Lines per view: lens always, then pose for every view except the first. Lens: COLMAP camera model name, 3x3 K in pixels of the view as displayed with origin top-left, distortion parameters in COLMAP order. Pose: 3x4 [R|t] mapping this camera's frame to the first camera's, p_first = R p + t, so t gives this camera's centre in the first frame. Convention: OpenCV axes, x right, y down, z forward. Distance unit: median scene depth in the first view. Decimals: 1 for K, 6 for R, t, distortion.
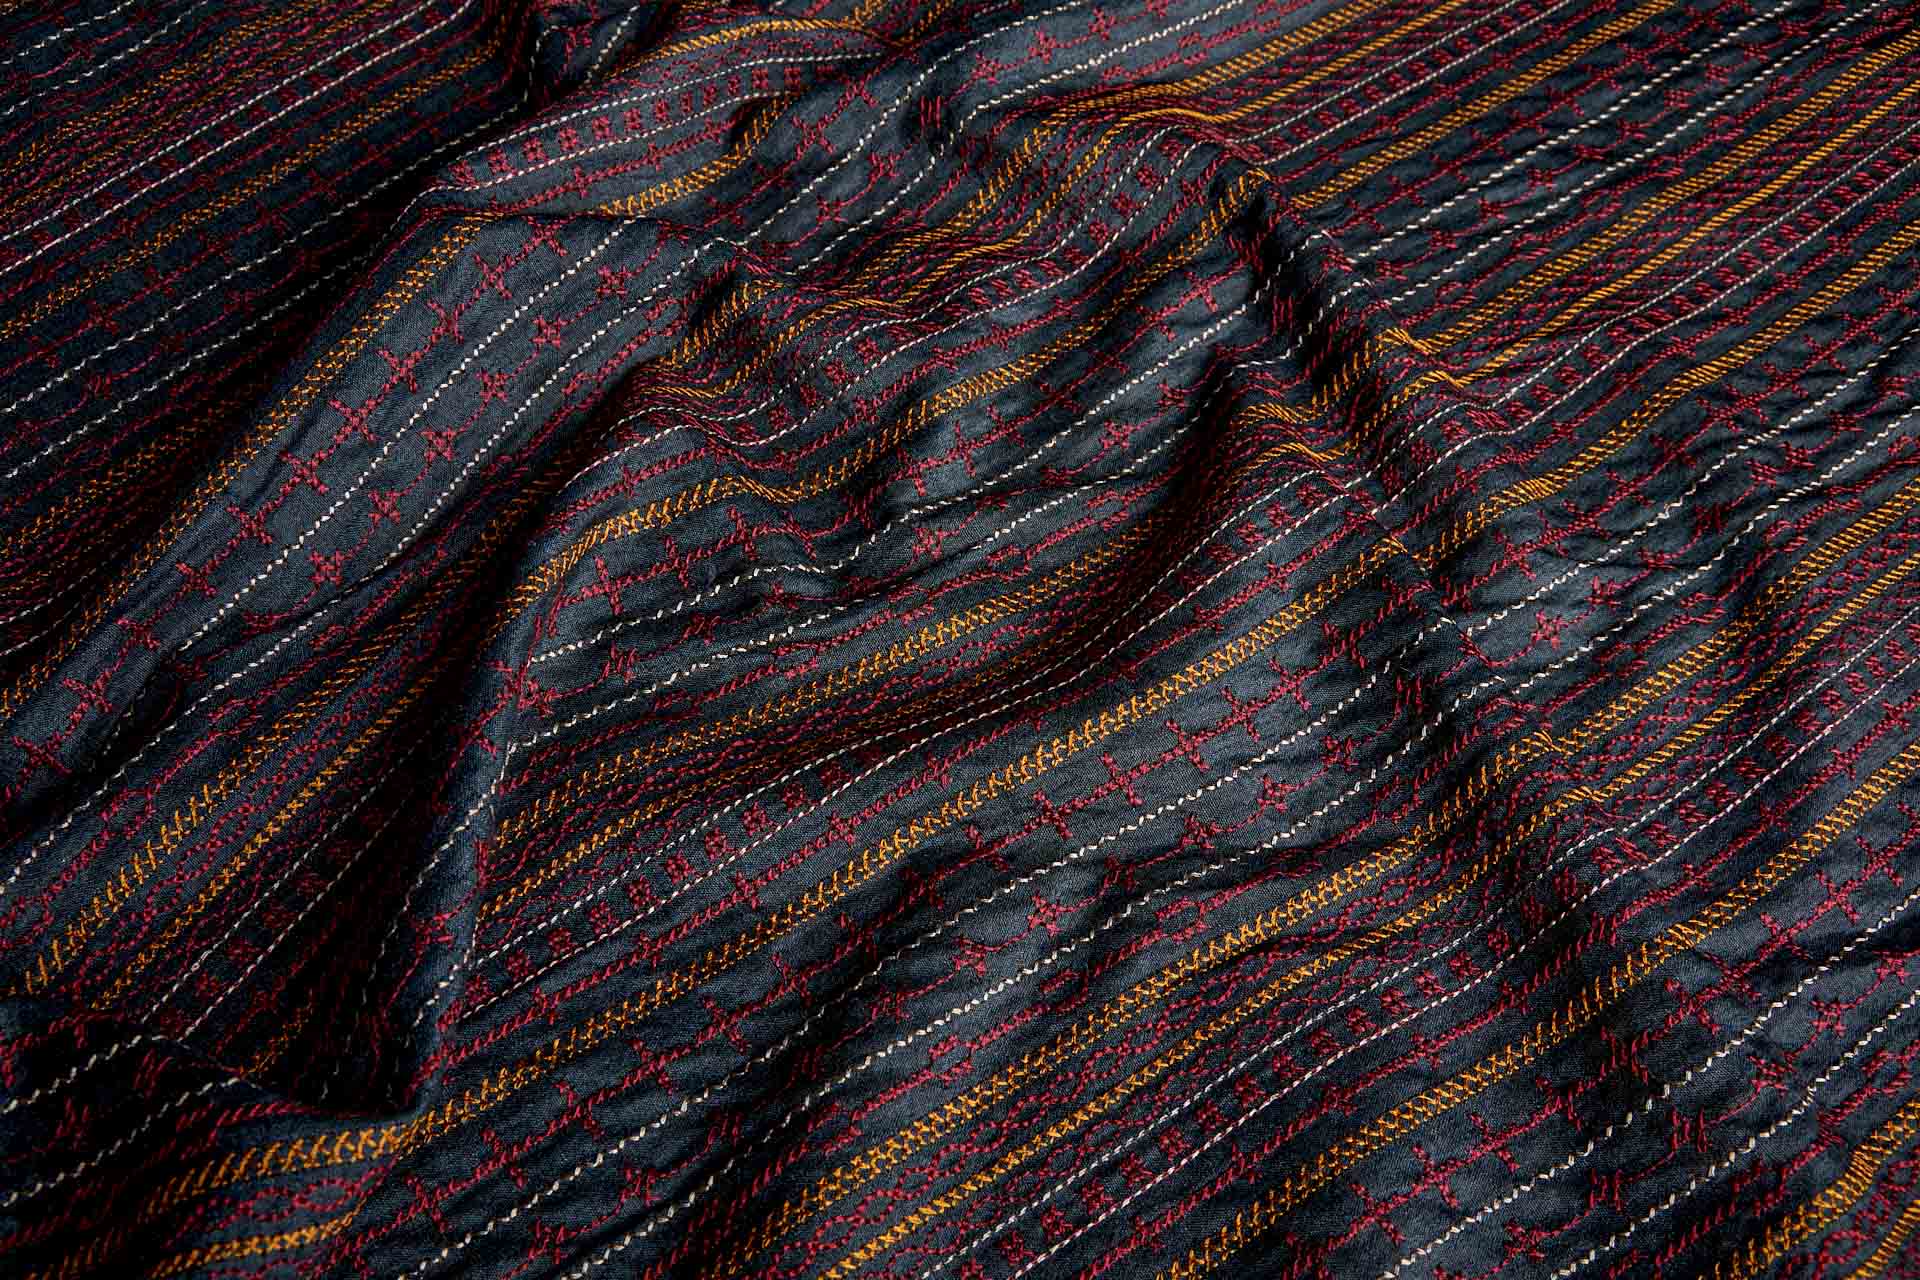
lens RADIAL K [[1763.8, 0, 960.0], [0, 1763.8, 640.0], [0, 0, 1]] dist [-0.068576, -0.006122]
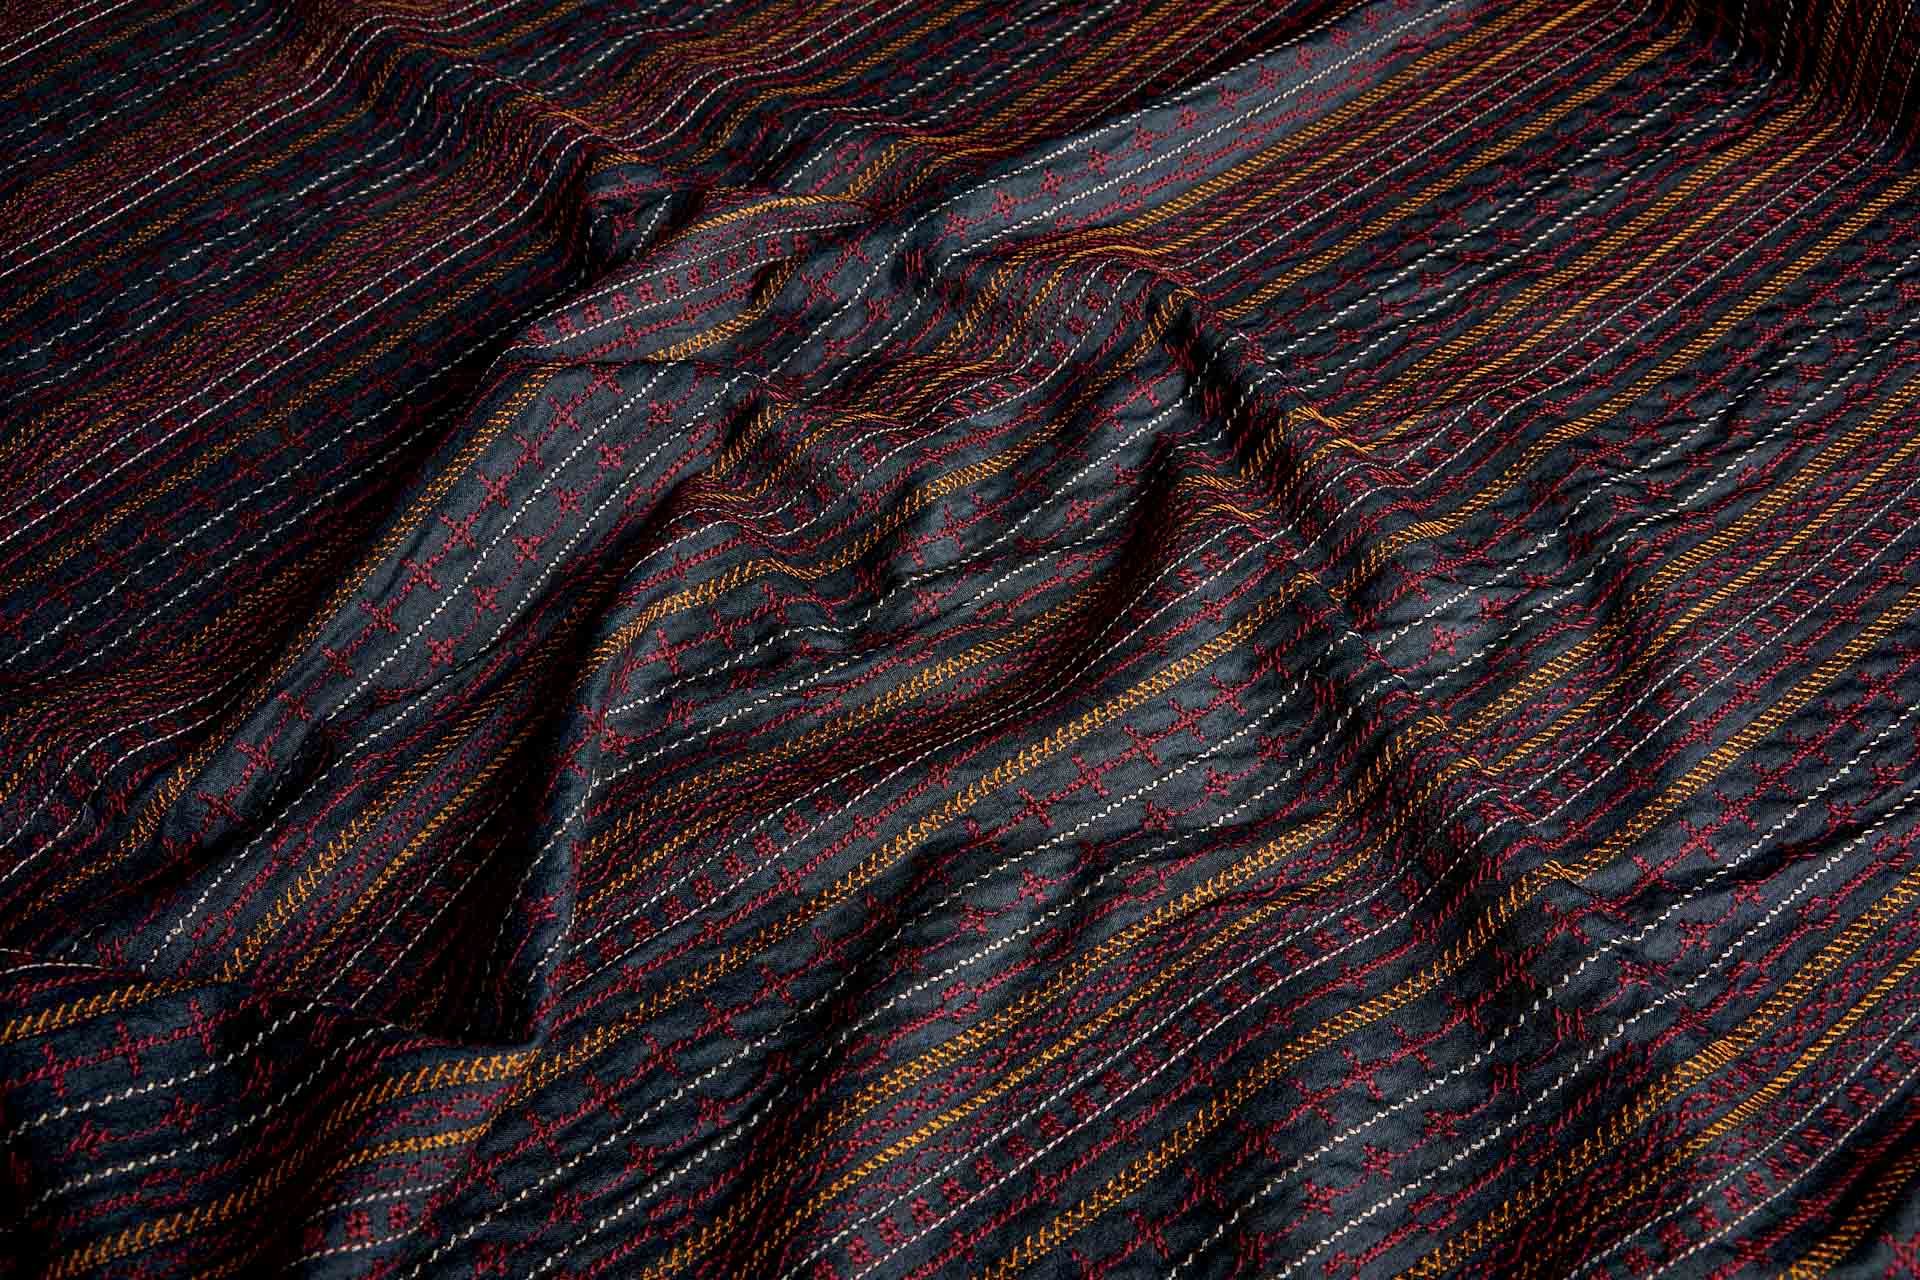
lens RADIAL K [[1763.8, 0, 960.0], [0, 1763.8, 640.0], [0, 0, 1]] dist [-0.068576, -0.006122]
pose [[0.997379, -0.064281, -0.033223, 0.043494], [0.060709, 0.993217, -0.099170, 0.091701], [0.039372, 0.096893, 0.994516, -0.209300]]
